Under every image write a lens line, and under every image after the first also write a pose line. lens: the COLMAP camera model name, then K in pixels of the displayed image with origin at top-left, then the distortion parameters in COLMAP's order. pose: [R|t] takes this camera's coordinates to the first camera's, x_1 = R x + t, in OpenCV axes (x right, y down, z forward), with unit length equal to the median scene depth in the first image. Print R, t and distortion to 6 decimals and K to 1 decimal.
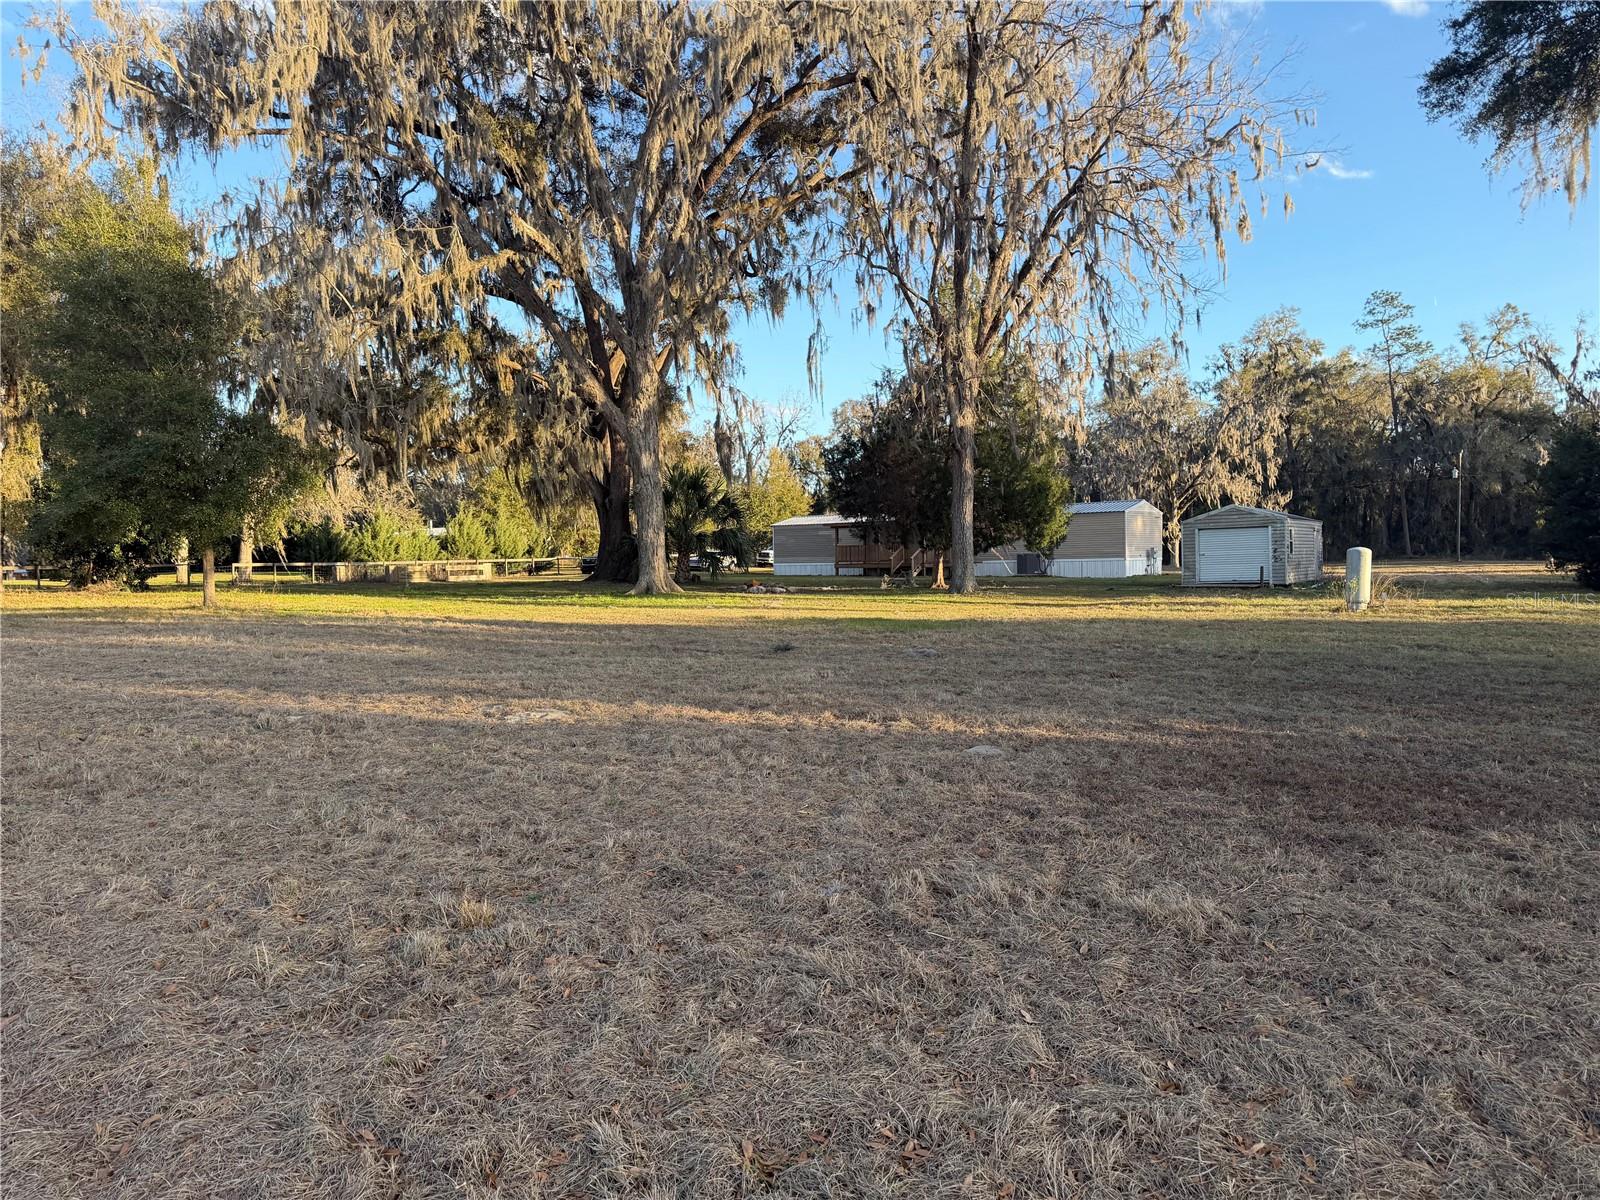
lens RADIAL K [[1134.7, 0, 790.4], [0, 1134.7, 601.4], [0, 0, 1]] dist [0.048046, -0.055649]
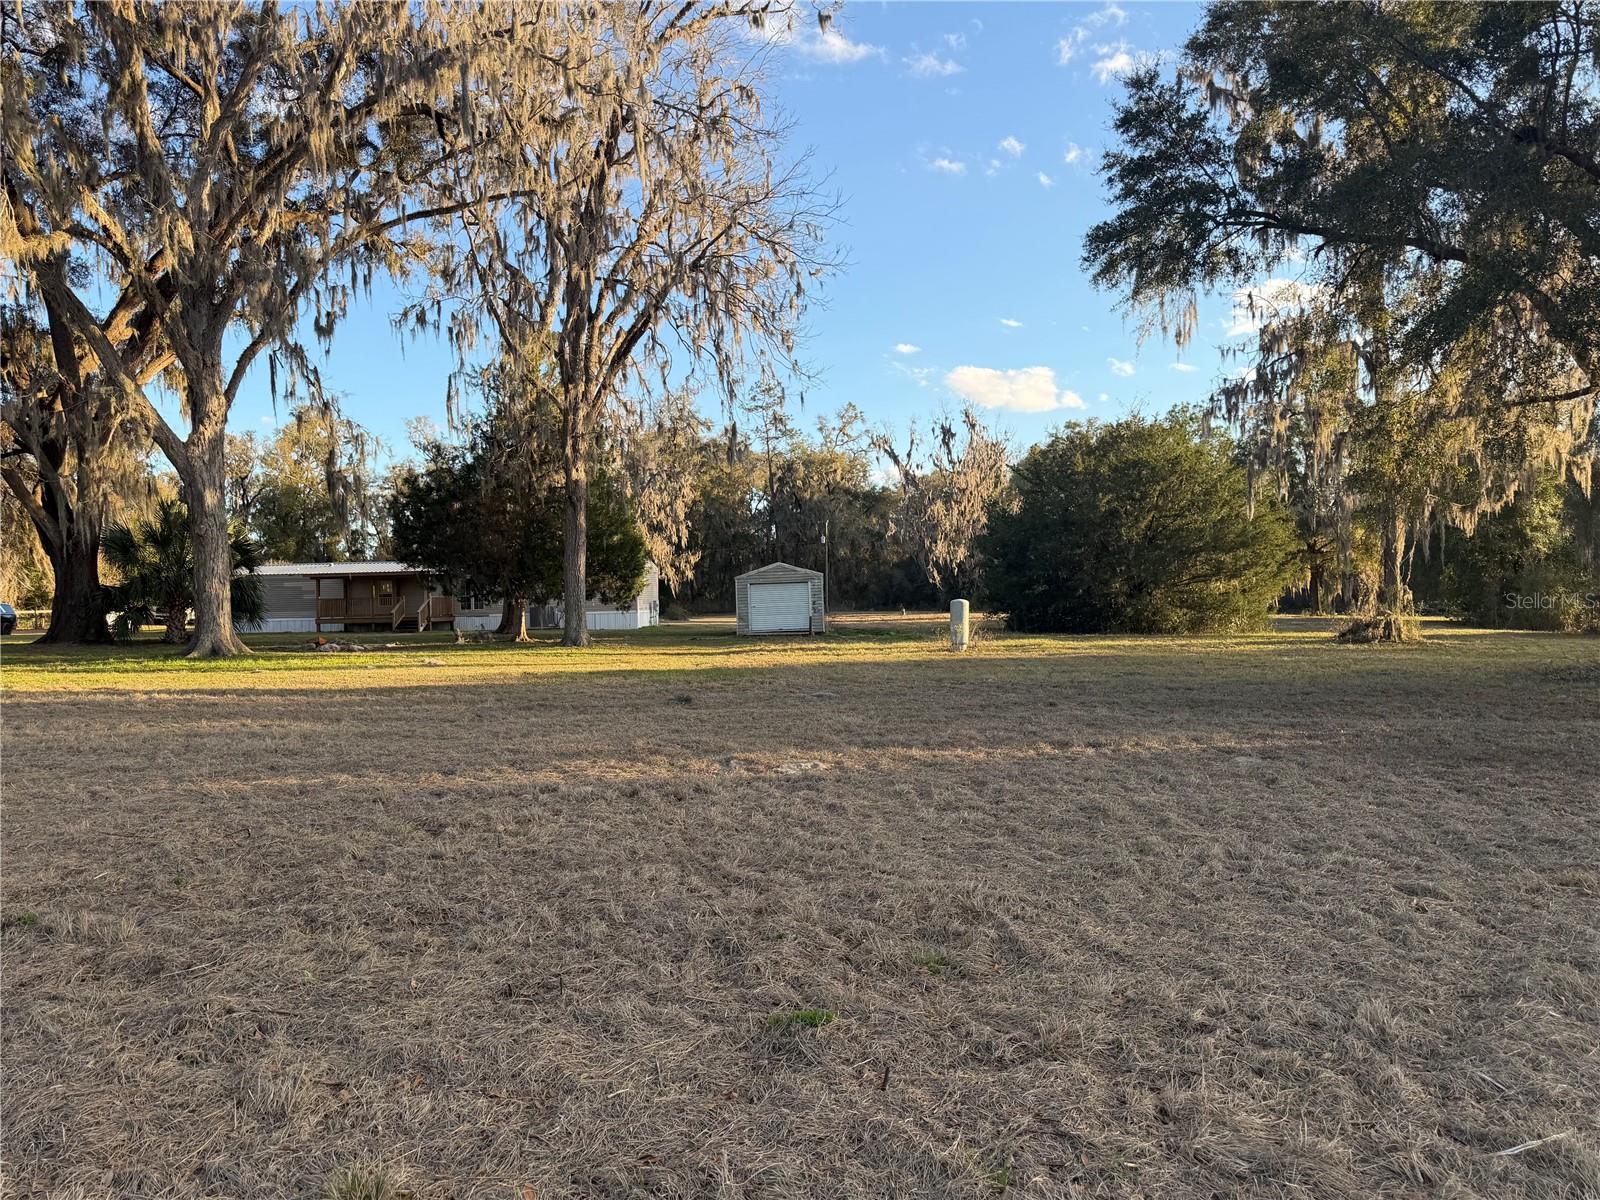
lens RADIAL K [[1134.7, 0, 791.9], [0, 1134.7, 606.7], [0, 0, 1]] dist [0.048046, -0.055649]
pose [[0.839716, -0.004886, 0.543003, -0.193821], [0.028659, 0.998965, -0.035330, -0.000692], [-0.542268, 0.045229, 0.838987, 0.048597]]
